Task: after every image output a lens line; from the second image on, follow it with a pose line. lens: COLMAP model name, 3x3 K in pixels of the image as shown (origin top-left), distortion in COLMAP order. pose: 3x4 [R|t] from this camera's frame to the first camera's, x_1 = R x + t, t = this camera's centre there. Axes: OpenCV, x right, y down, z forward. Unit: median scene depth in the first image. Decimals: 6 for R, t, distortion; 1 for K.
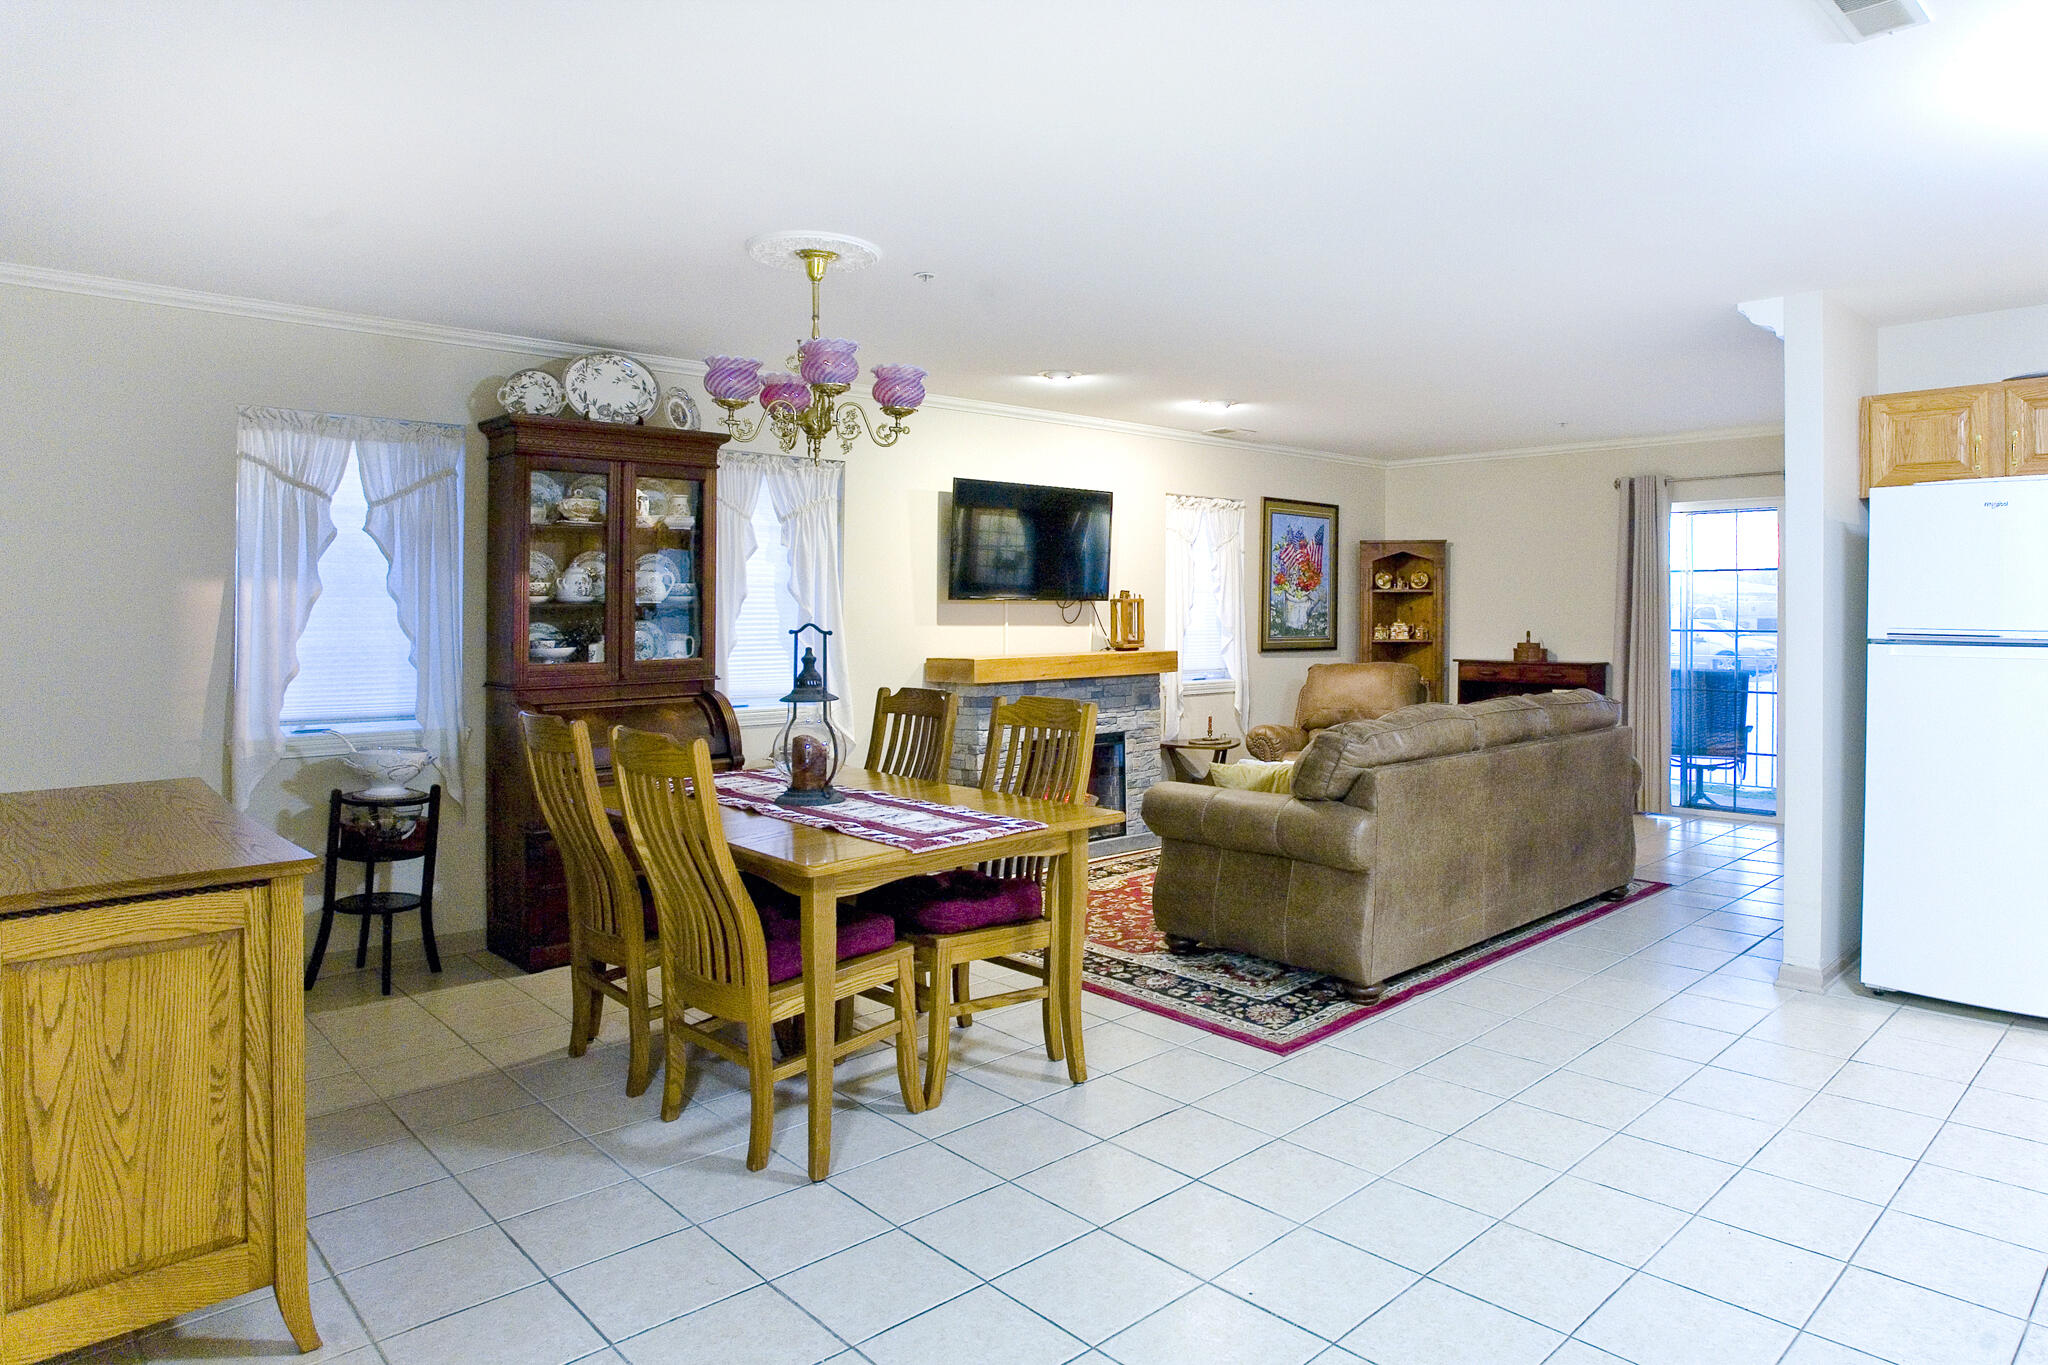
lens RADIAL K [[1190.2, 0, 1037.1], [0, 1190.2, 684.0], [0, 0, 1]] dist [0.006189, 0.001282]
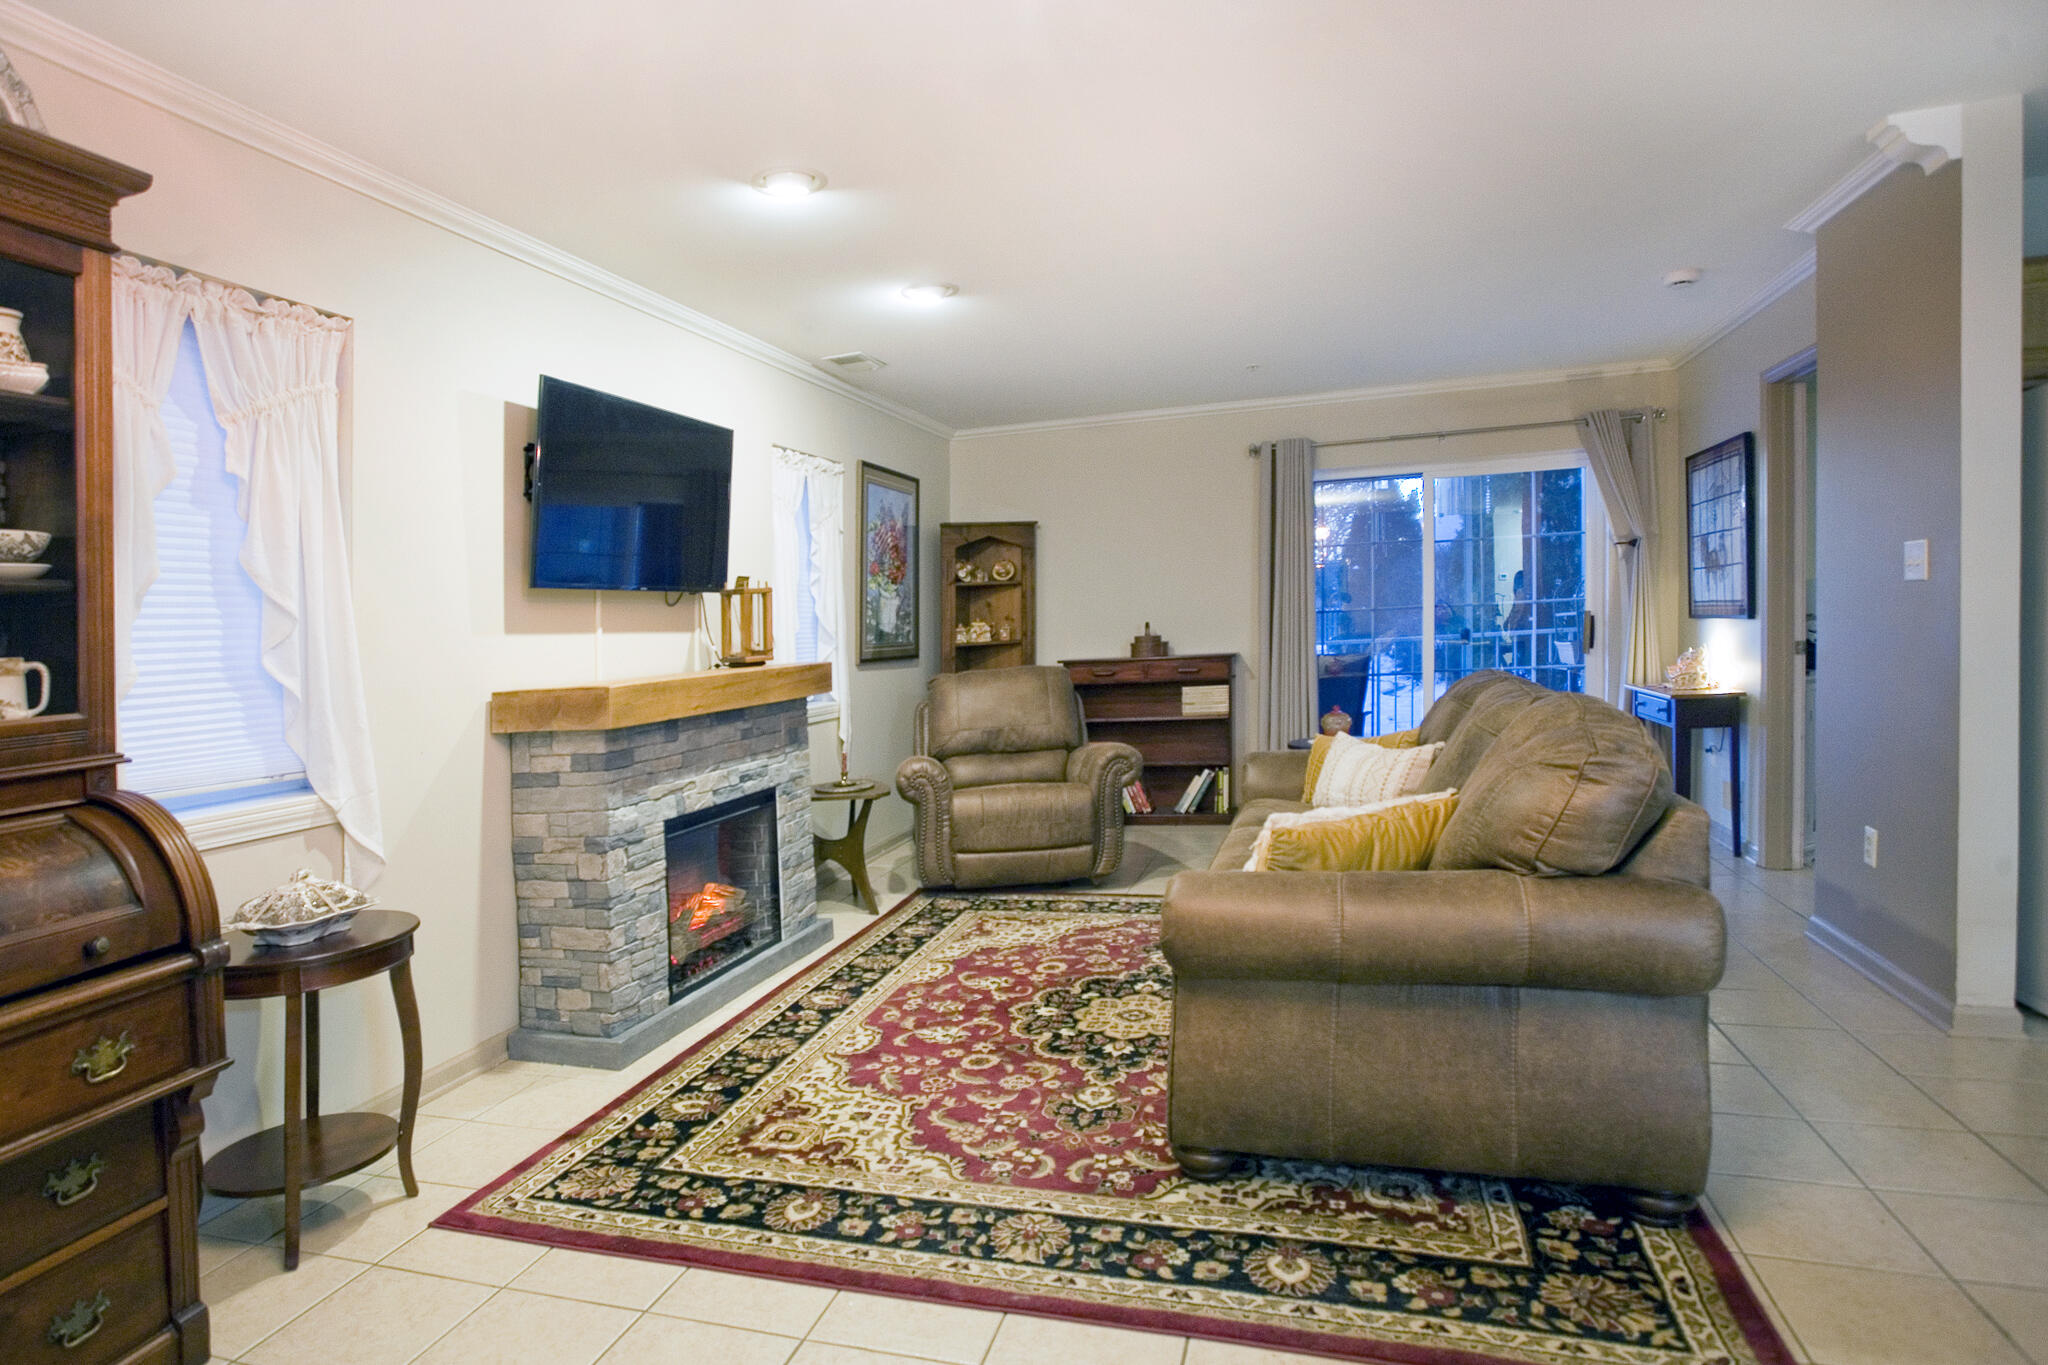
lens RADIAL K [[1155.8, 0, 914.8], [0, 1155.8, 645.3], [0, 0, 1]] dist [-0.002778, 0.000327]
pose [[0.870445, -0.044649, 0.490236, -0.171038], [0.074286, 0.996388, -0.041152, -0.006023], [-0.486627, 0.072238, 0.870618, 0.392945]]
